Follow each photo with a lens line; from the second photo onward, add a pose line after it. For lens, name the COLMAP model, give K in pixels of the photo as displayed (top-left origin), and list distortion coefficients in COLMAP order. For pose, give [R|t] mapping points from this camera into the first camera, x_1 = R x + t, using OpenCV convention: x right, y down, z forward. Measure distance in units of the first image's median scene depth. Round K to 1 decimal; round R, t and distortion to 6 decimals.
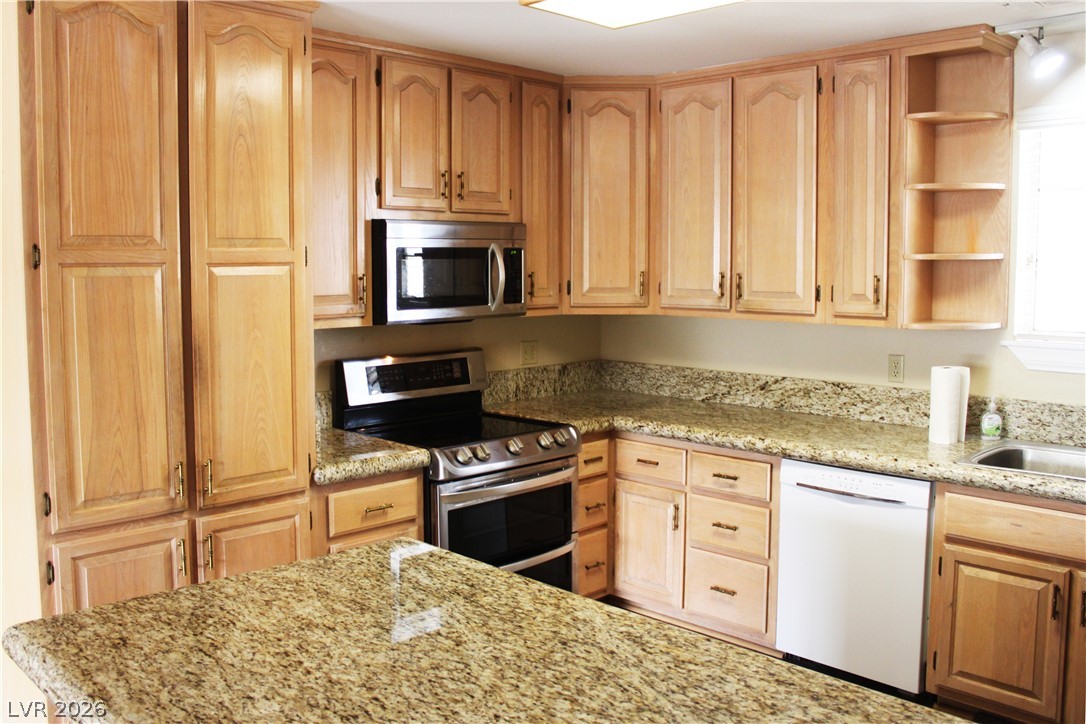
lens RADIAL K [[1001.6, 0, 544.3], [0, 1001.6, 335.6], [0, 0, 1]] dist [-0.008117, -0.000283]
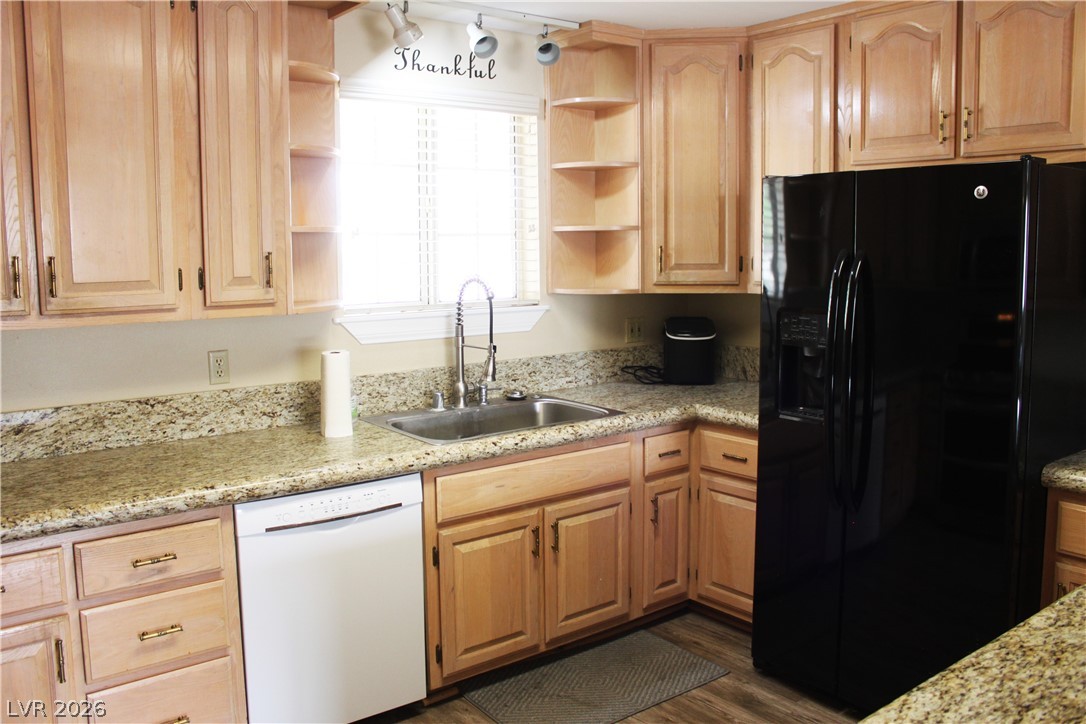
lens RADIAL K [[928.0, 0, 538.0], [0, 928.0, 341.1], [0, 0, 1]] dist [-0.068908, 0.010044]
pose [[0.142092, -0.109789, 0.983746, -0.363866], [0.085441, 0.991481, 0.098311, -0.041528], [-0.986159, 0.070083, 0.150262, 0.644277]]
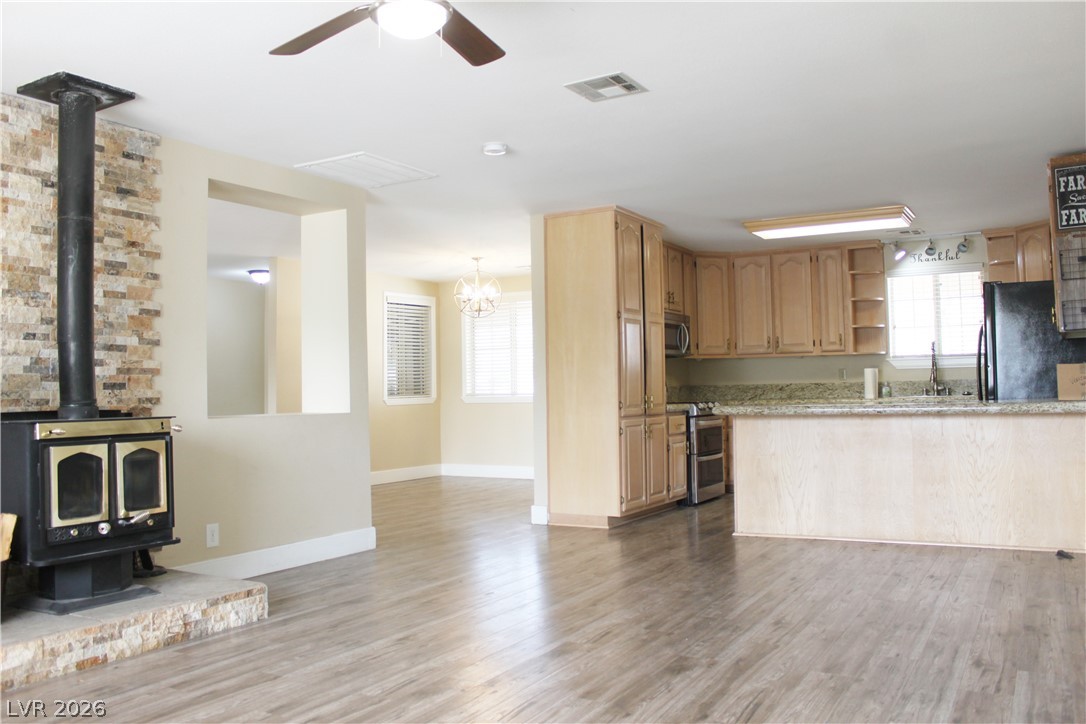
lens RADIAL K [[928.0, 0, 538.0], [0, 928.0, 341.1], [0, 0, 1]] dist [-0.068908, 0.010044]
pose [[0.970597, -0.007481, 0.240592, -0.914553], [0.038945, 0.991229, -0.126288, 0.209713], [-0.237537, 0.131945, 0.962376, -0.991473]]
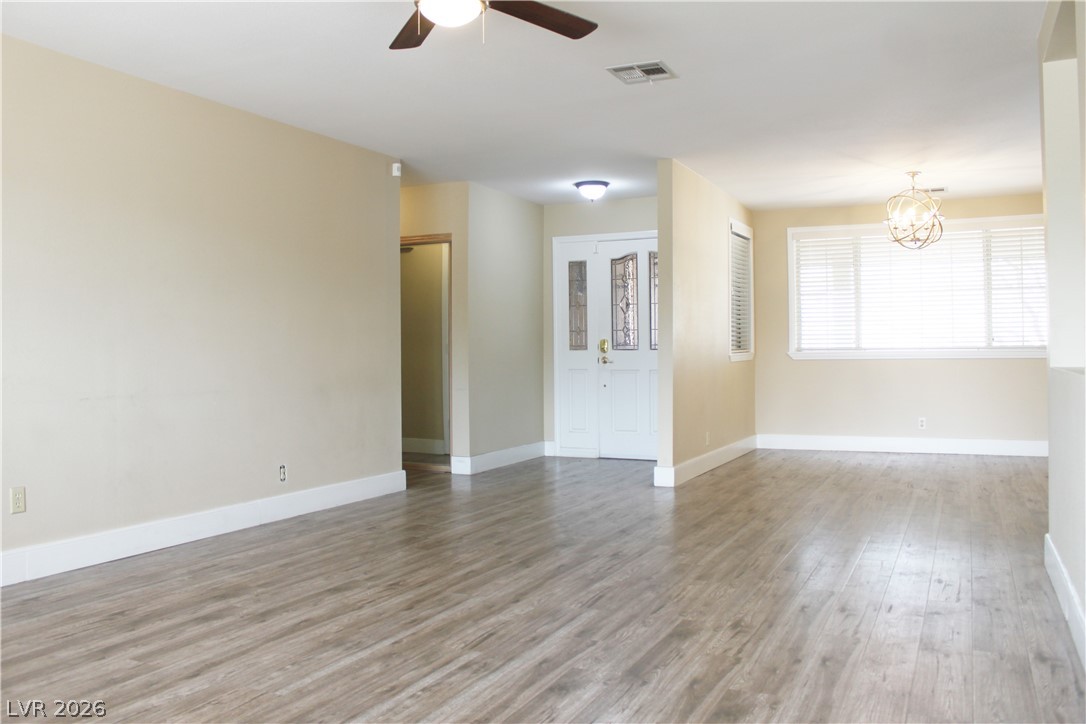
lens RADIAL K [[928.0, 0, 538.0], [0, 928.0, 341.1], [0, 0, 1]] dist [-0.068908, 0.010044]
pose [[0.948678, -0.009747, 0.316092, -1.718161], [0.036366, 0.996257, -0.078425, 0.142657], [-0.314145, 0.085895, 0.945482, -0.179598]]
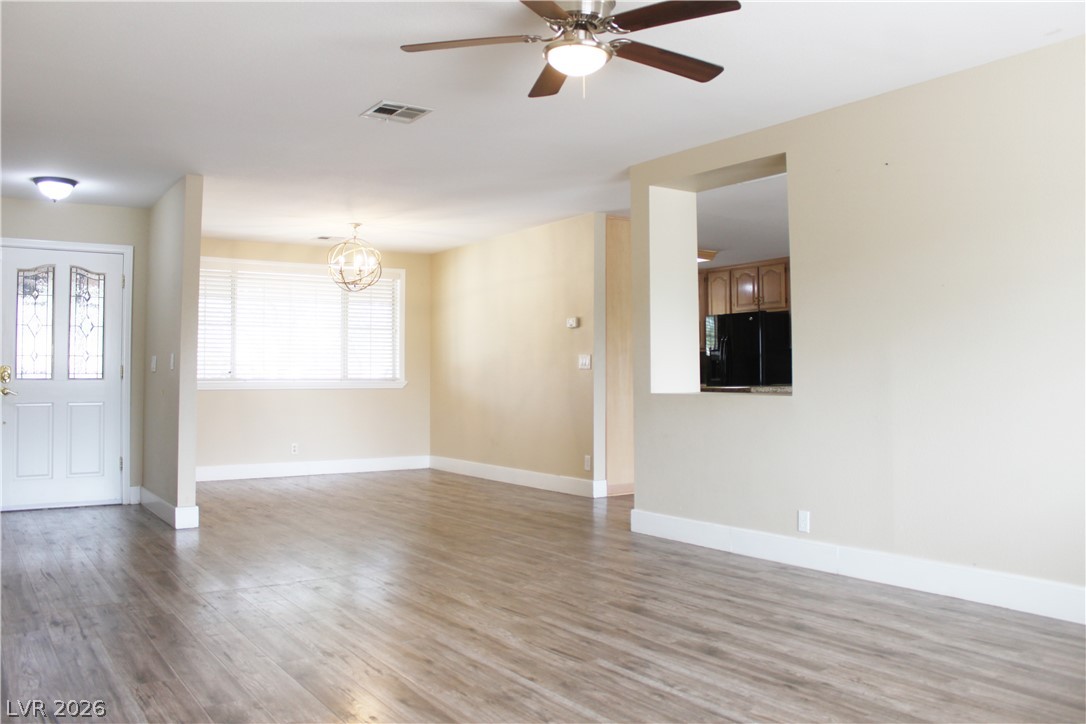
lens RADIAL K [[928.0, 0, 538.0], [0, 928.0, 341.1], [0, 0, 1]] dist [-0.068908, 0.010044]
pose [[0.223440, 0.030983, 0.974225, -2.353688], [0.076155, 0.995884, -0.049138, 0.088274], [-0.971738, 0.085172, 0.220161, 0.453050]]
